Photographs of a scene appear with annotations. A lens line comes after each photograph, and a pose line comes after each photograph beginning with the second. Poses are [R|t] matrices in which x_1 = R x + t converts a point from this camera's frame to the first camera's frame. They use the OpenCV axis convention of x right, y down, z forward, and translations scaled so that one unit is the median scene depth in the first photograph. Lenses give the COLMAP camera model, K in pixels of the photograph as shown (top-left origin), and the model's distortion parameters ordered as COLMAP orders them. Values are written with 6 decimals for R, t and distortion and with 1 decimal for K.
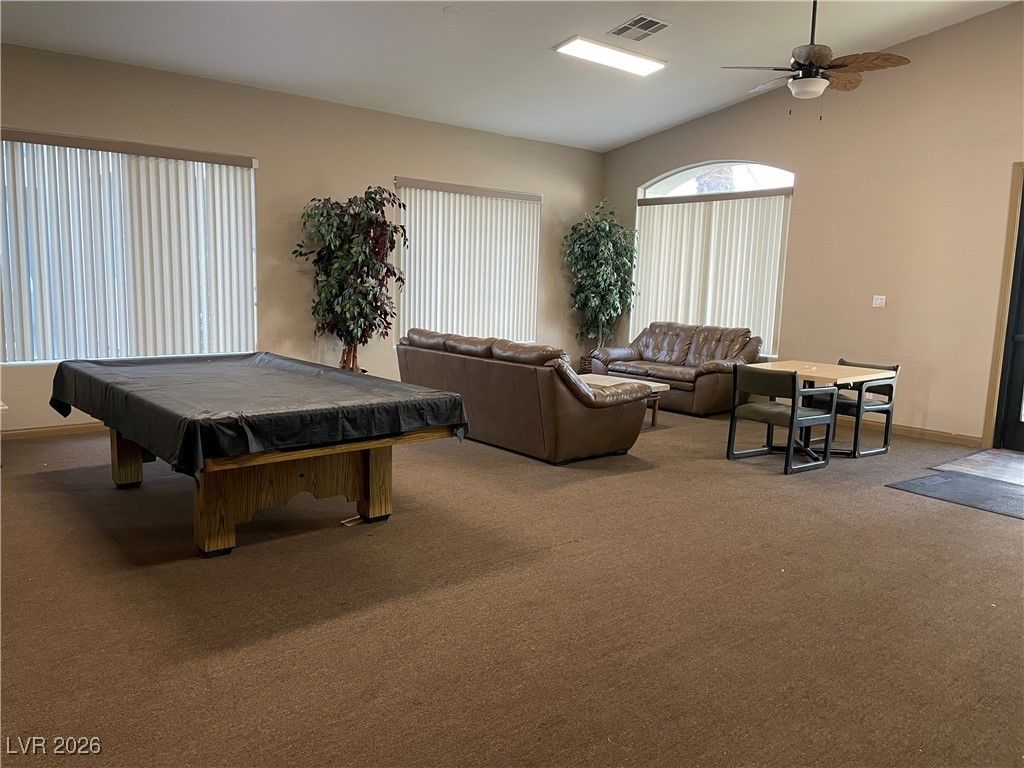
lens RADIAL K [[773.2, 0, 512.0], [0, 773.2, 403.9], [0, 0, 1]] dist [0.094212, -0.120069]
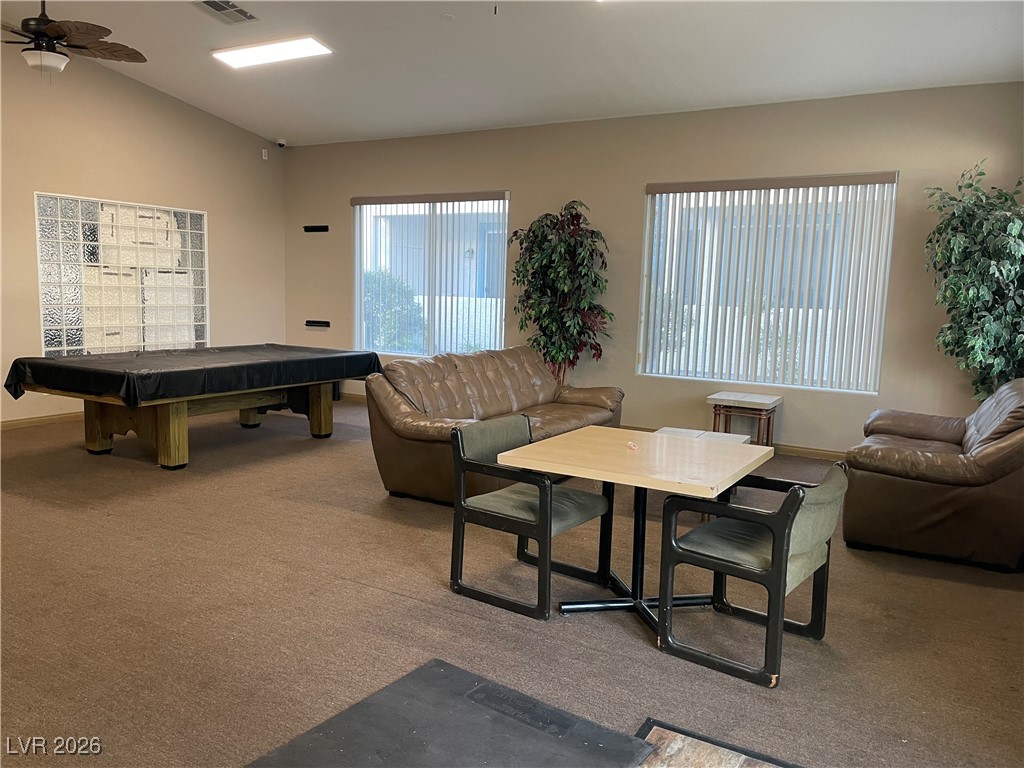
lens RADIAL K [[769.5, 0, 511.0], [0, 769.5, 412.9], [0, 0, 1]] dist [0.085513, -0.110866]
pose [[0.333764, 0.130924, -0.933521, 0.647263], [-0.169313, 0.982529, 0.077263, -0.073828], [0.927327, 0.132270, 0.350100, 0.564341]]
